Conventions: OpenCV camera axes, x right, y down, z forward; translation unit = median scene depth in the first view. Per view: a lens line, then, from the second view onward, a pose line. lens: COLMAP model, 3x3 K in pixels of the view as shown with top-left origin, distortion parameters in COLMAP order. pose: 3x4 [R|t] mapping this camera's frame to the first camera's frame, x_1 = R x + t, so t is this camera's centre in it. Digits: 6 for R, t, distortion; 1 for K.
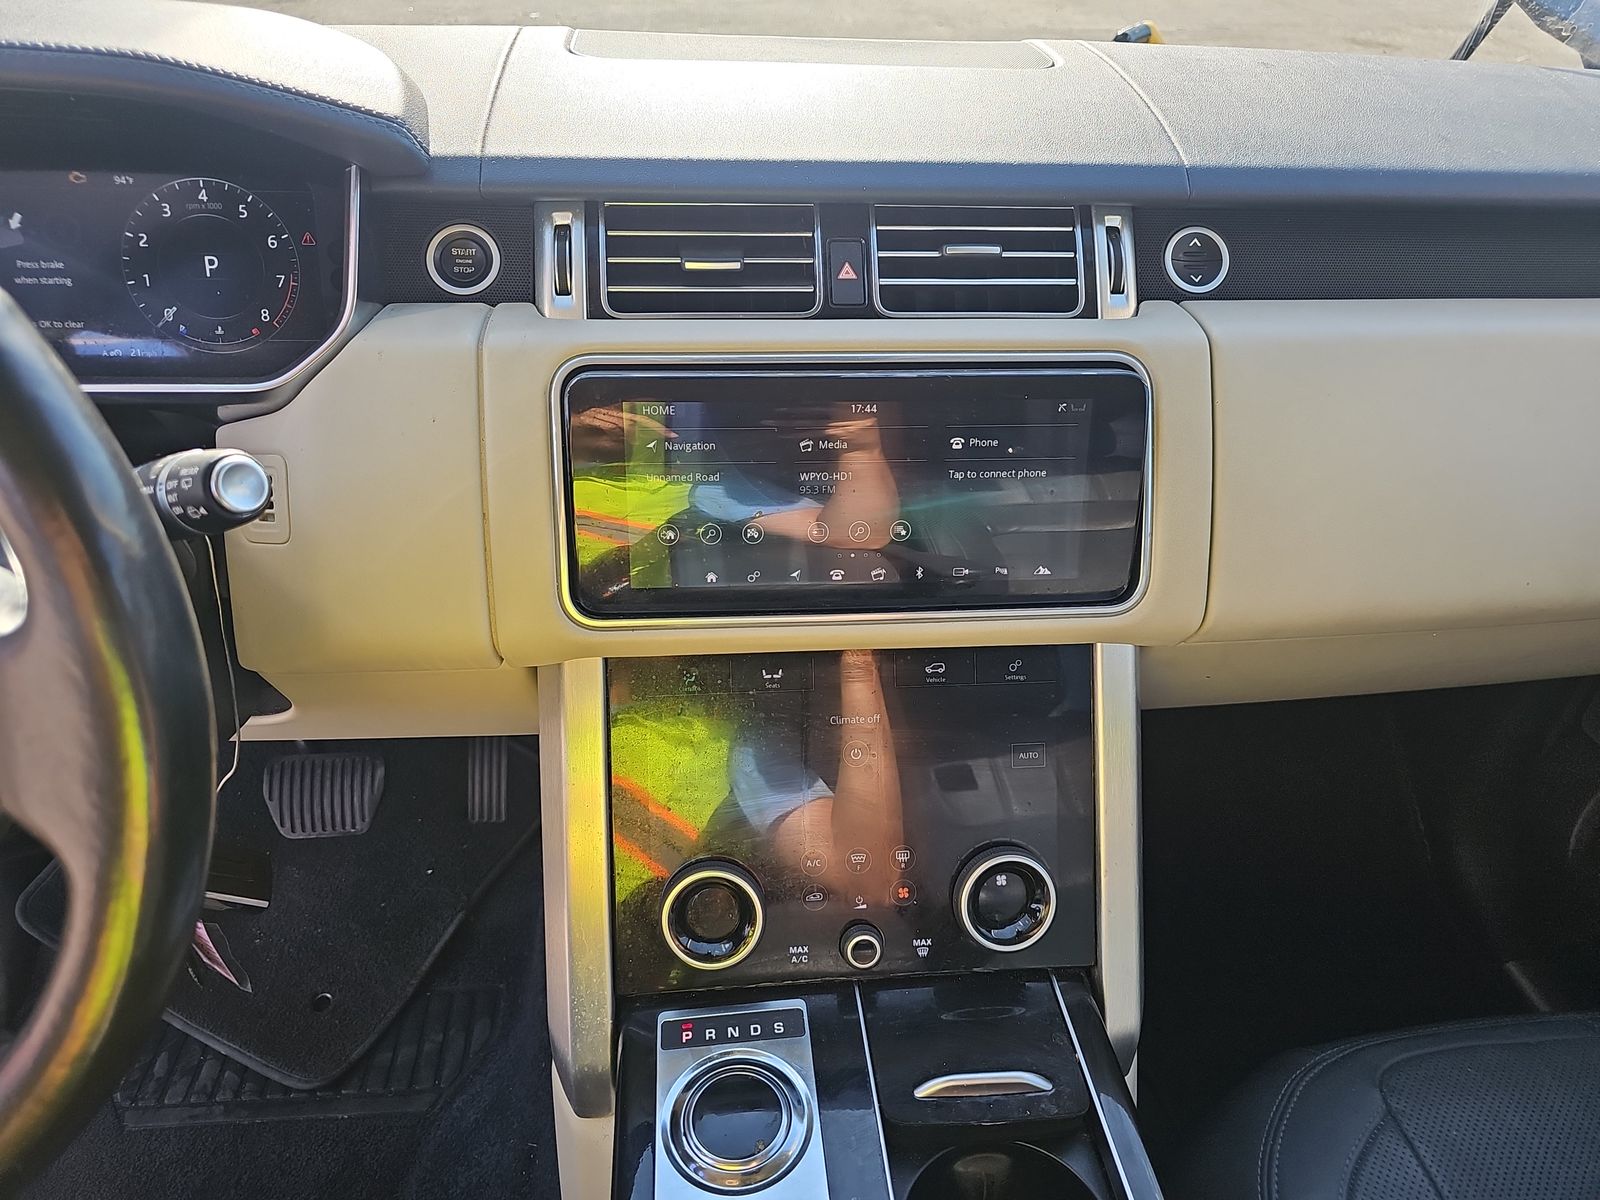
lens RADIAL K [[1107.7, 0, 794.1], [0, 1107.7, 547.8], [0, 0, 1]] dist [0.041422, -0.031783]
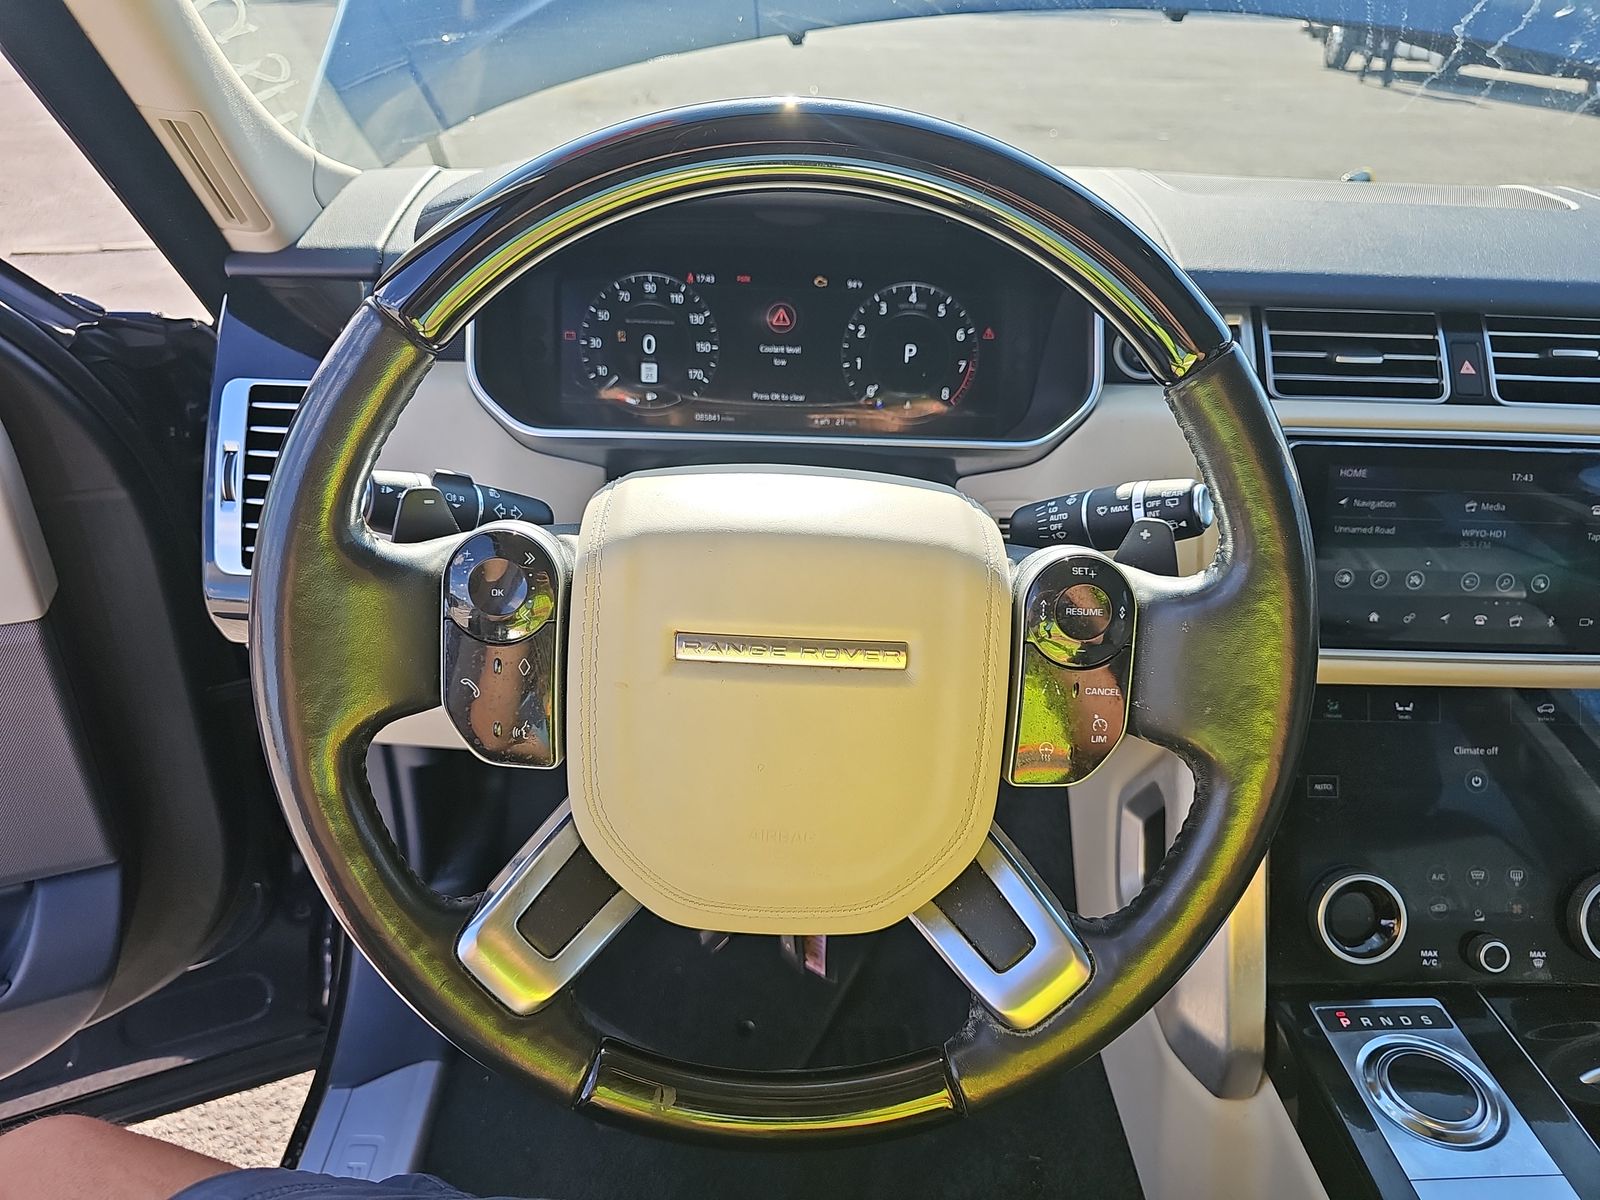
lens RADIAL K [[1107.7, 0, 794.1], [0, 1107.7, 547.8], [0, 0, 1]] dist [0.041422, -0.031783]
pose [[0.998006, 0.035992, -0.051858, -0.601709], [-0.041289, 0.993615, -0.104995, 0.099025], [0.047748, 0.106927, 0.993120, -0.207273]]
